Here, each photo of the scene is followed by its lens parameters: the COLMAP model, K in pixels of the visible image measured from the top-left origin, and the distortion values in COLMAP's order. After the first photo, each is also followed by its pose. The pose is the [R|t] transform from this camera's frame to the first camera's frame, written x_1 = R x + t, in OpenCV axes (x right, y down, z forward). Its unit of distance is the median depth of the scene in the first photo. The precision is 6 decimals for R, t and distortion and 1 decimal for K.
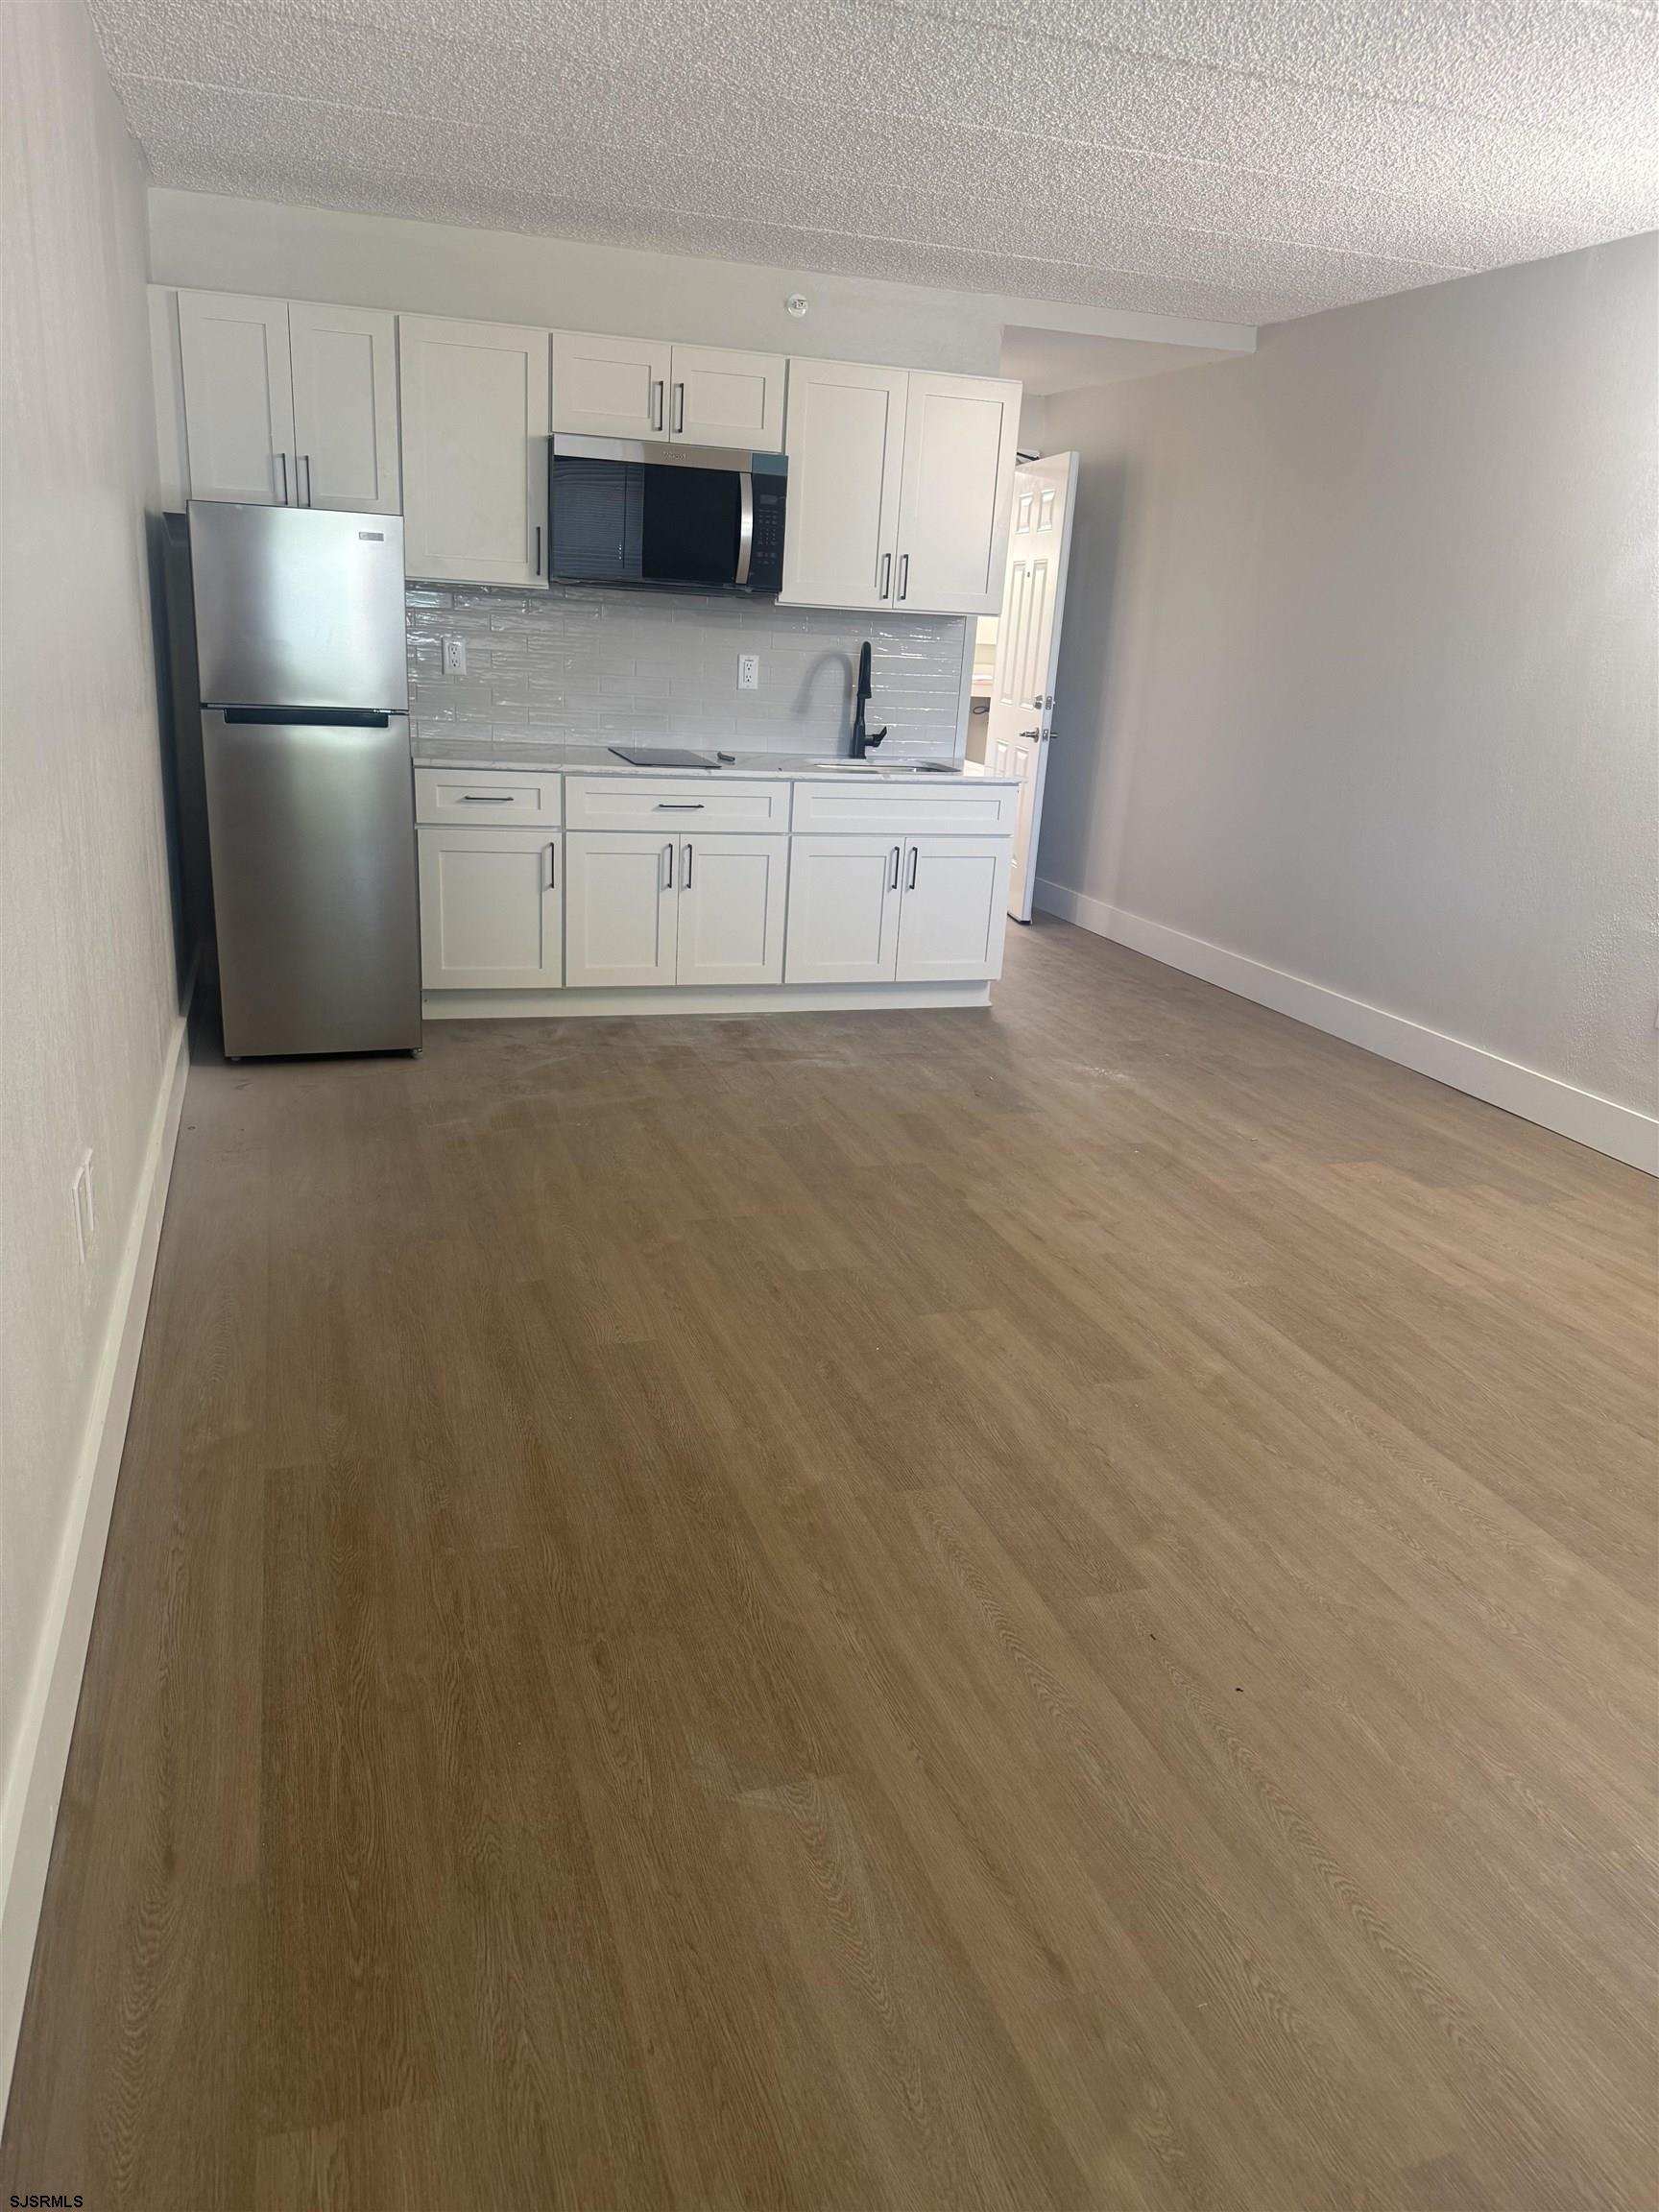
lens RADIAL K [[1569.3, 0, 829.5], [0, 1569.3, 1106.0], [0, 0, 1]] dist [0.001247, -0.000179]
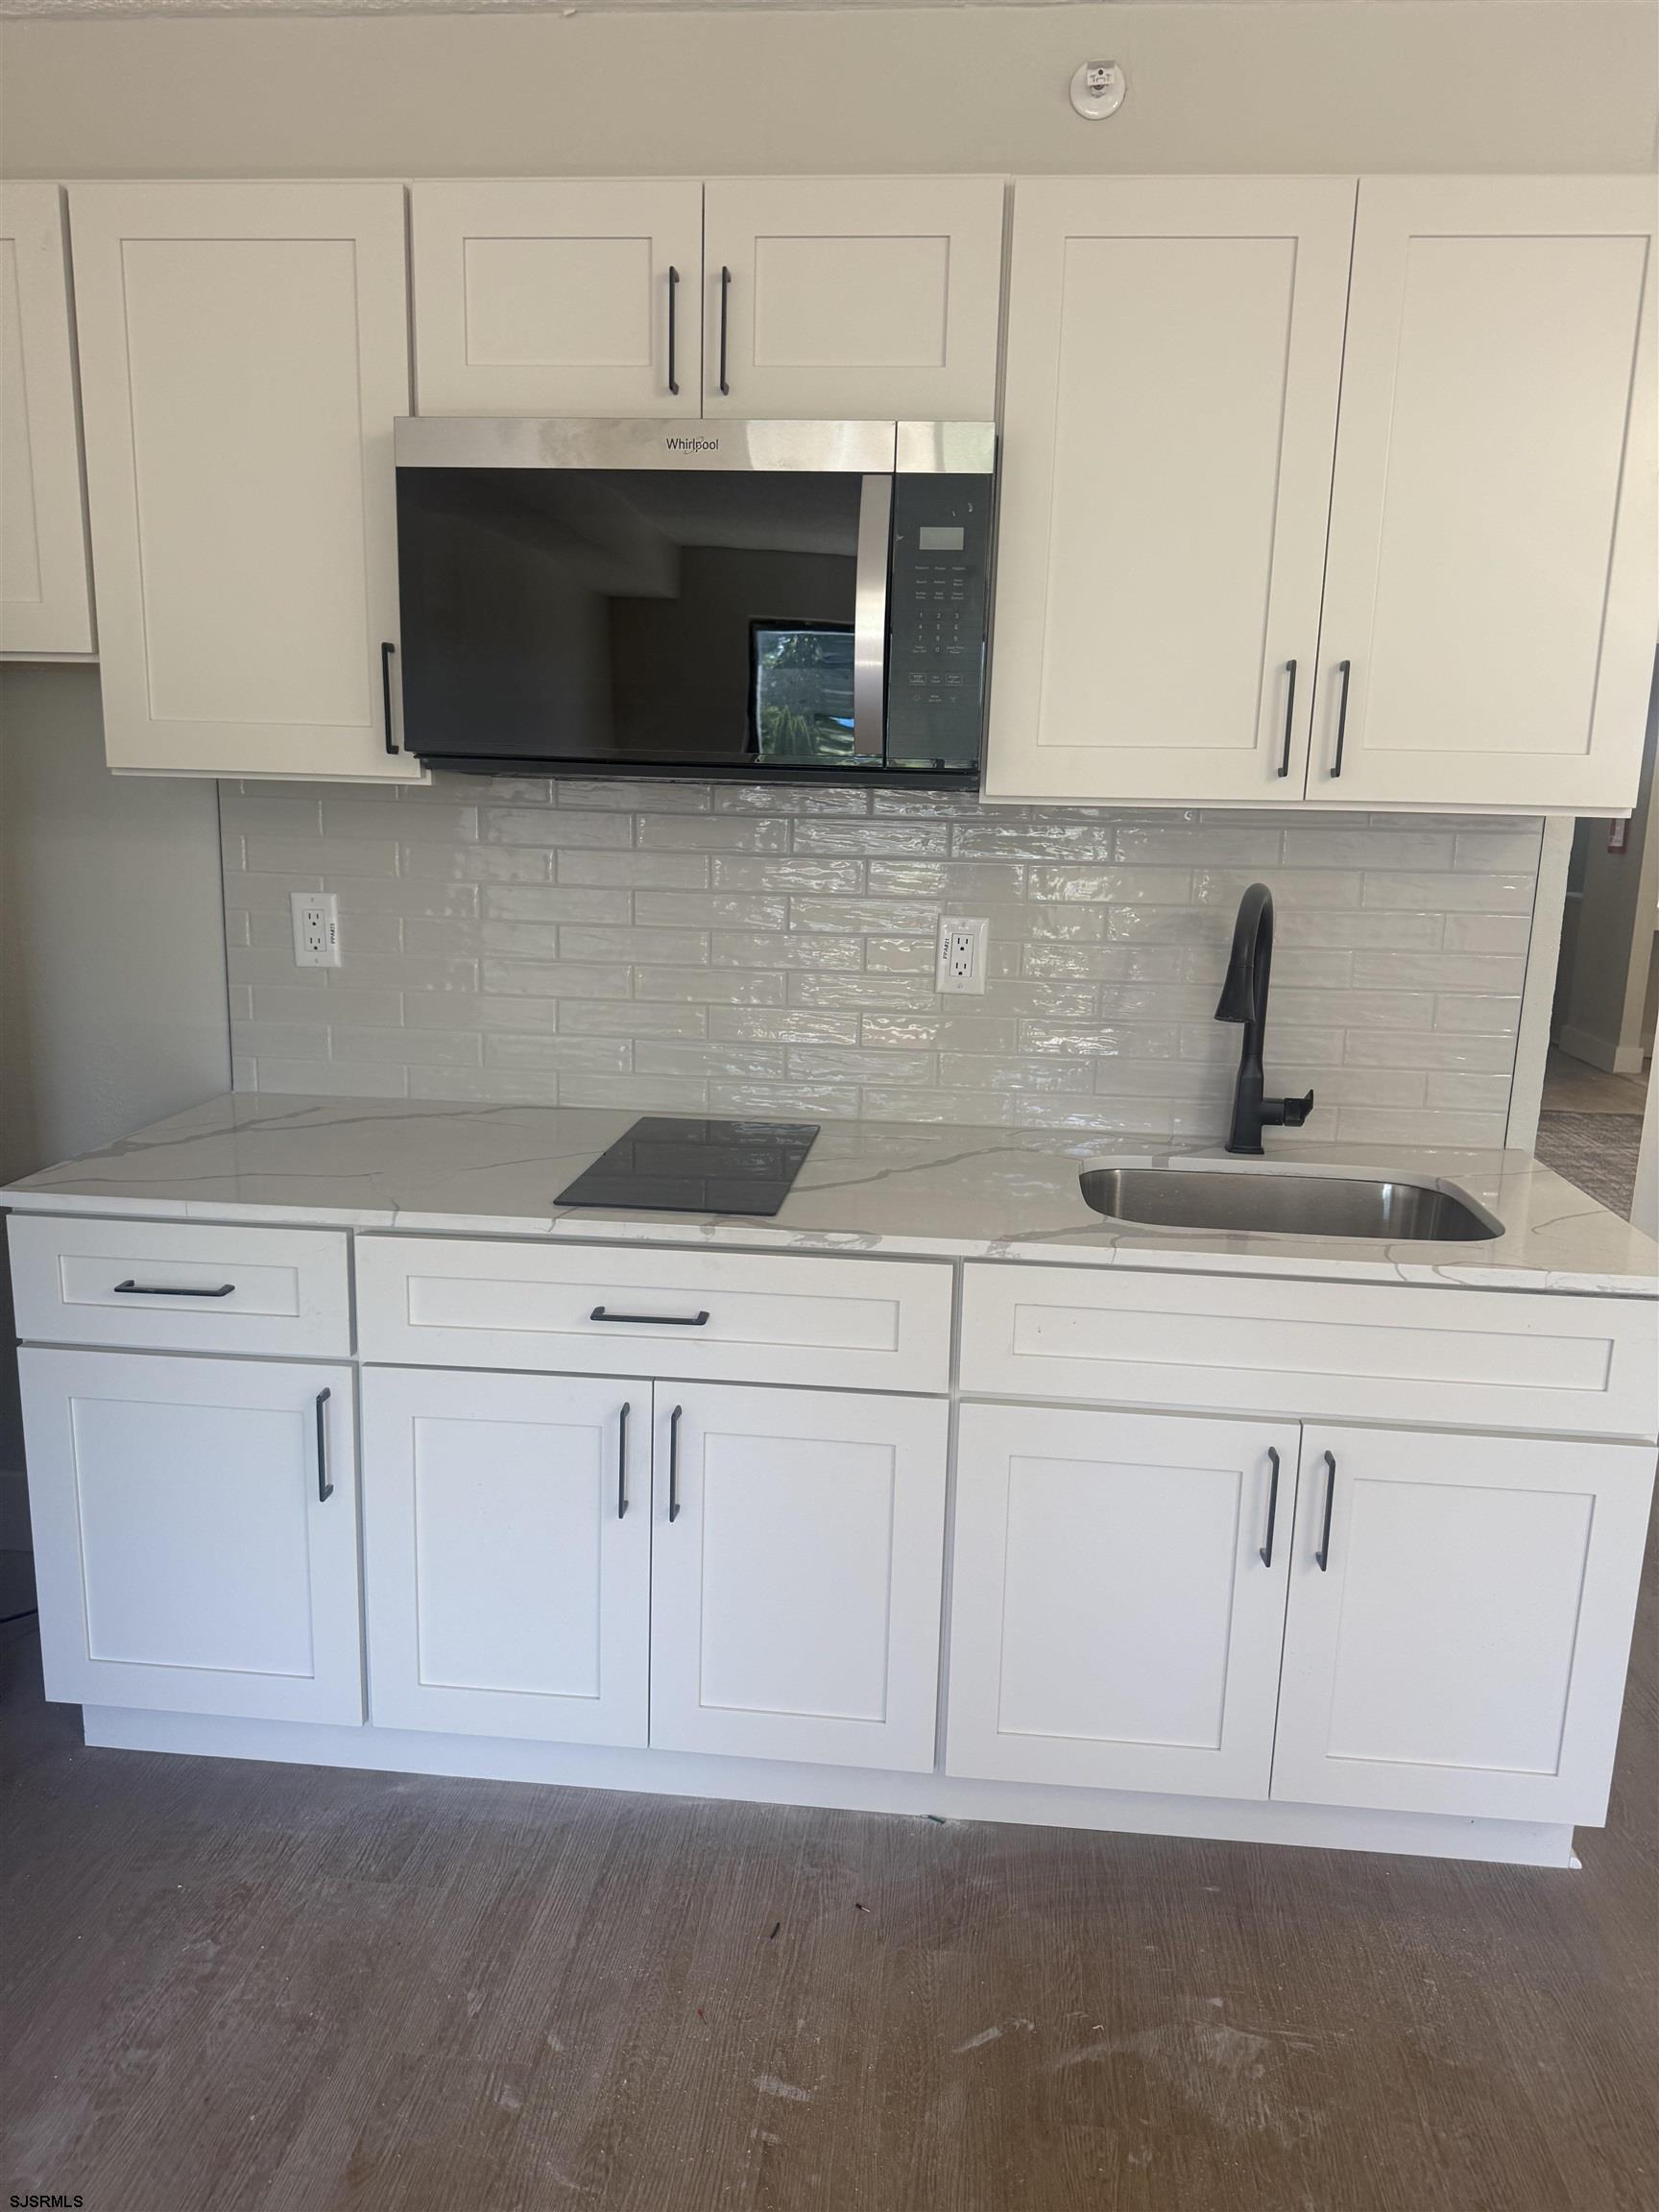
lens RADIAL K [[1532.0, 0, 827.5], [0, 1532.0, 1057.9], [0, 0, 1]] dist [0.050078, 0.000041]
pose [[0.908567, 0.036215, -0.416167, 0.095813], [-0.099235, 0.986429, -0.130809, -0.202323], [0.405782, 0.160147, 0.899830, 0.649668]]
